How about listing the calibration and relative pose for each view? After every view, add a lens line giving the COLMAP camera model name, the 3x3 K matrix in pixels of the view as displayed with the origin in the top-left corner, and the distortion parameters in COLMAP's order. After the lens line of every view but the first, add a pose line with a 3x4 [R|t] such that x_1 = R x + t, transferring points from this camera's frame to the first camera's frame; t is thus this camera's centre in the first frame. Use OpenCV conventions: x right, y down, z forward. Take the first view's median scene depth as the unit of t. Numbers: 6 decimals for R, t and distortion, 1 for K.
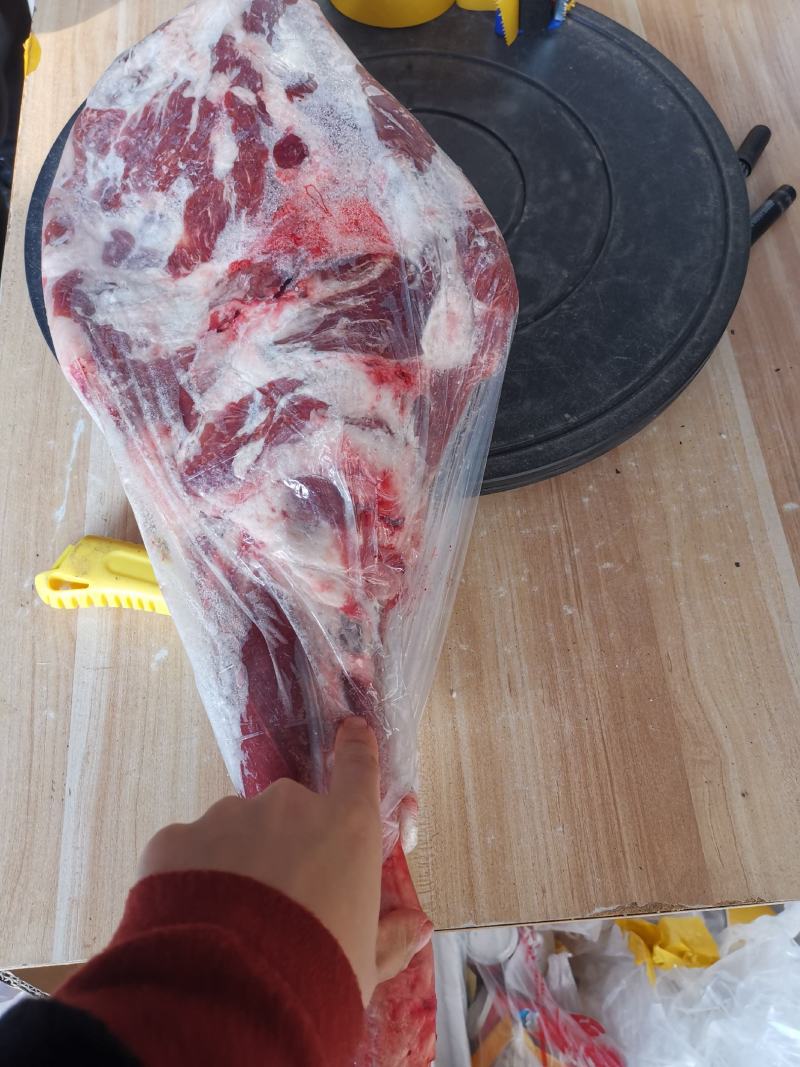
lens RADIAL K [[798.6, 0, 400.0], [0, 798.6, 533.5], [0, 0, 1]] dist [0.038085, -0.053222]
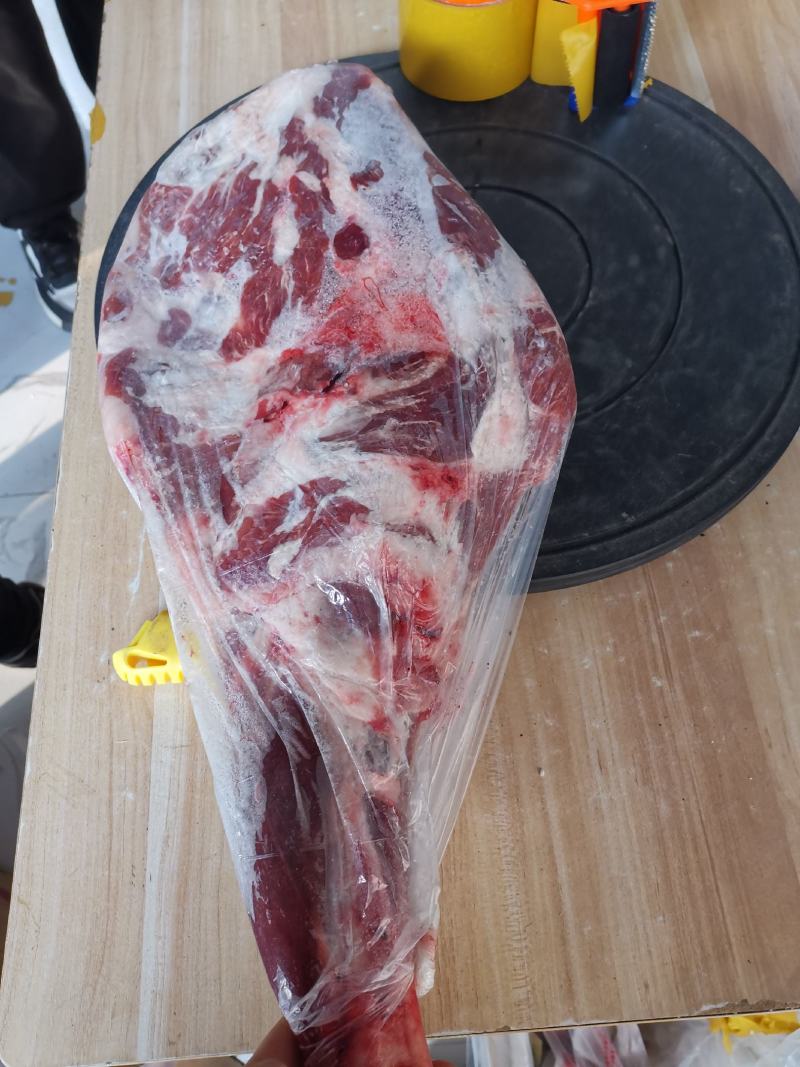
lens RADIAL K [[798.6, 0, 400.0], [0, 798.6, 533.5], [0, 0, 1]] dist [0.038085, -0.053222]
pose [[0.995805, 0.061569, -0.067681, 0.012643], [-0.063944, 0.997391, -0.033496, -0.094353], [0.065442, 0.037683, 0.997145, 0.039838]]
